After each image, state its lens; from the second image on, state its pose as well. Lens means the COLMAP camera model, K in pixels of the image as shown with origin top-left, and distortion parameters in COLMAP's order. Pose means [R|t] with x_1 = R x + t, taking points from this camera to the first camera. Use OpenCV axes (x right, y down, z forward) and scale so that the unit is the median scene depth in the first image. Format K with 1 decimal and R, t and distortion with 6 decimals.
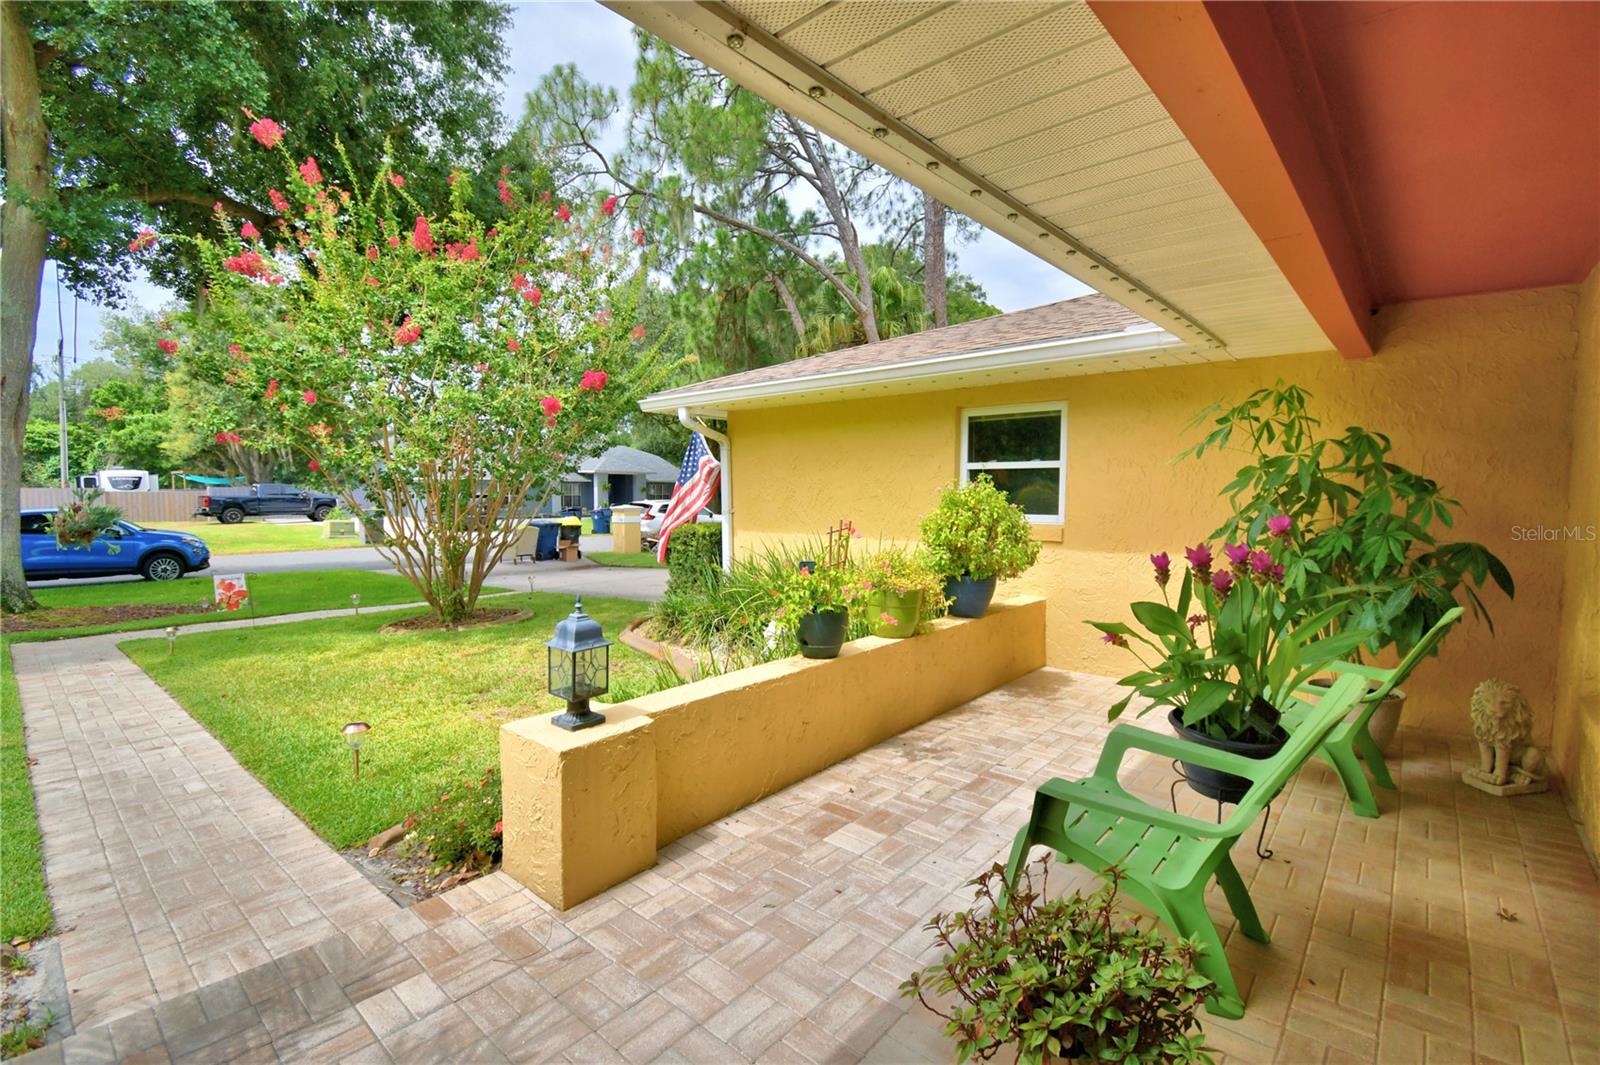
lens RADIAL K [[730.3, 0, 801.4], [0, 730.3, 531.3], [0, 0, 1]] dist [-0.023063, -0.000574]
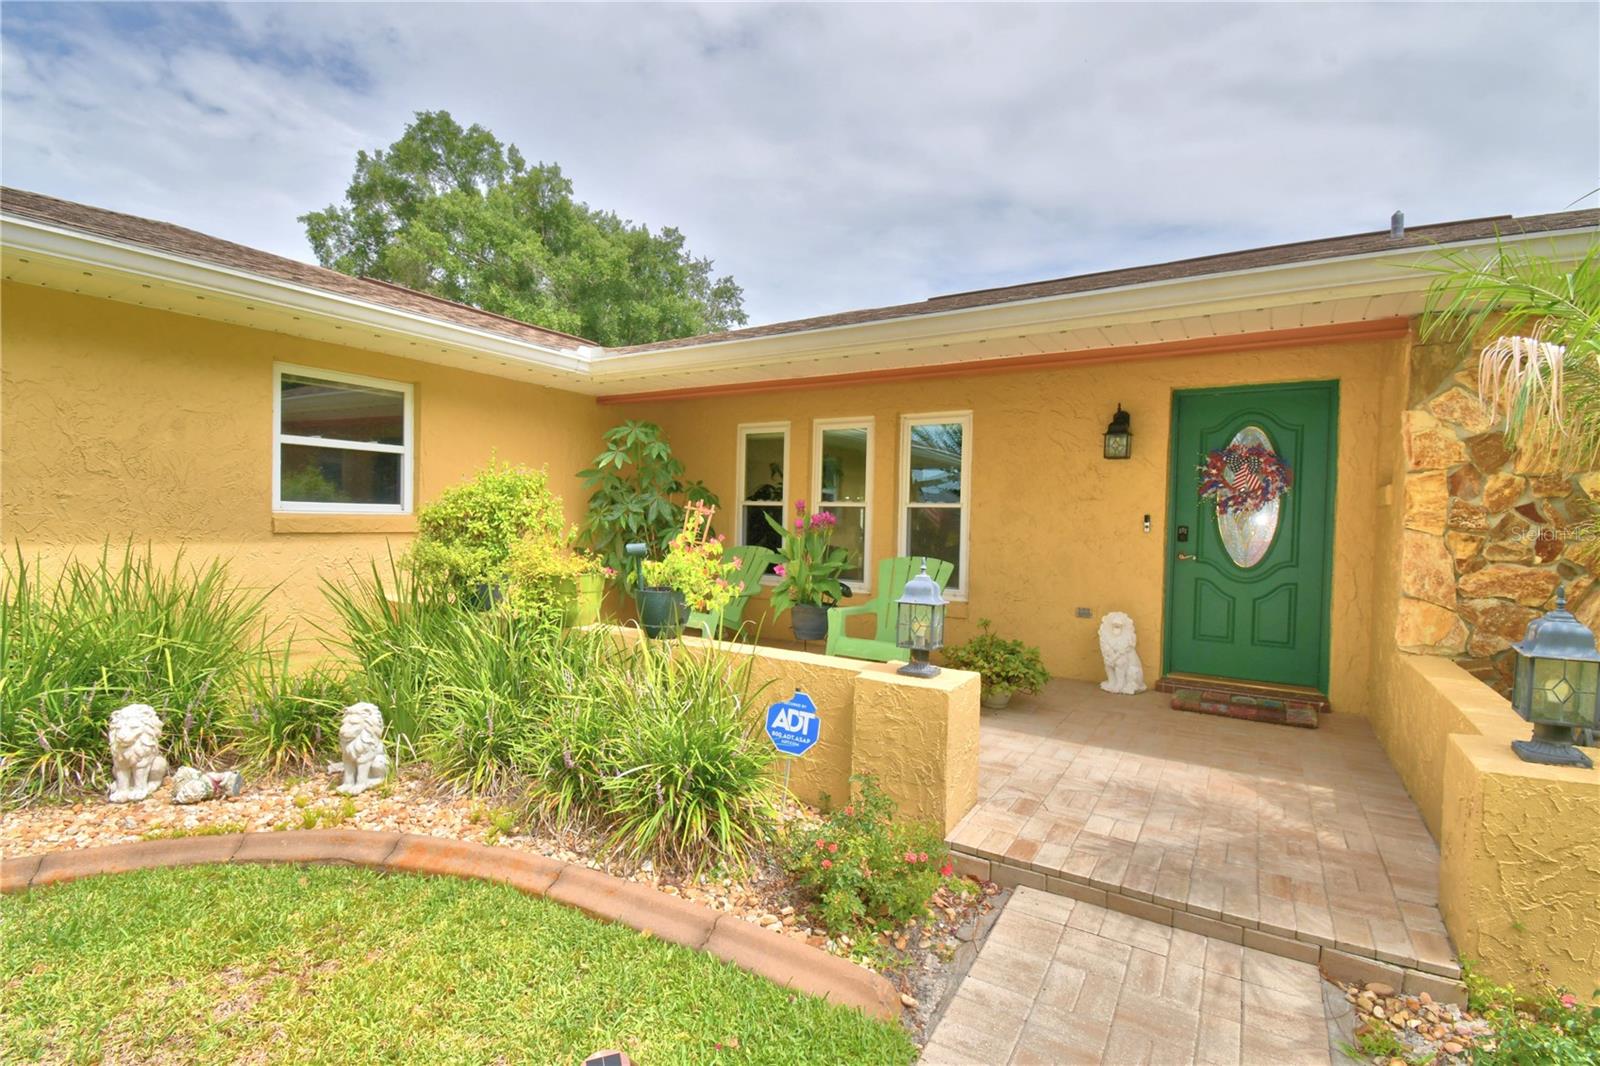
lens RADIAL K [[730.3, 0, 798.6], [0, 730.3, 544.2], [0, 0, 1]] dist [-0.023063, -0.000574]
pose [[-0.173219, -0.031603, 0.984376, -0.727269], [0.029463, 0.998871, 0.037253, 0.010491], [-0.984442, 0.035456, -0.172093, 0.726060]]
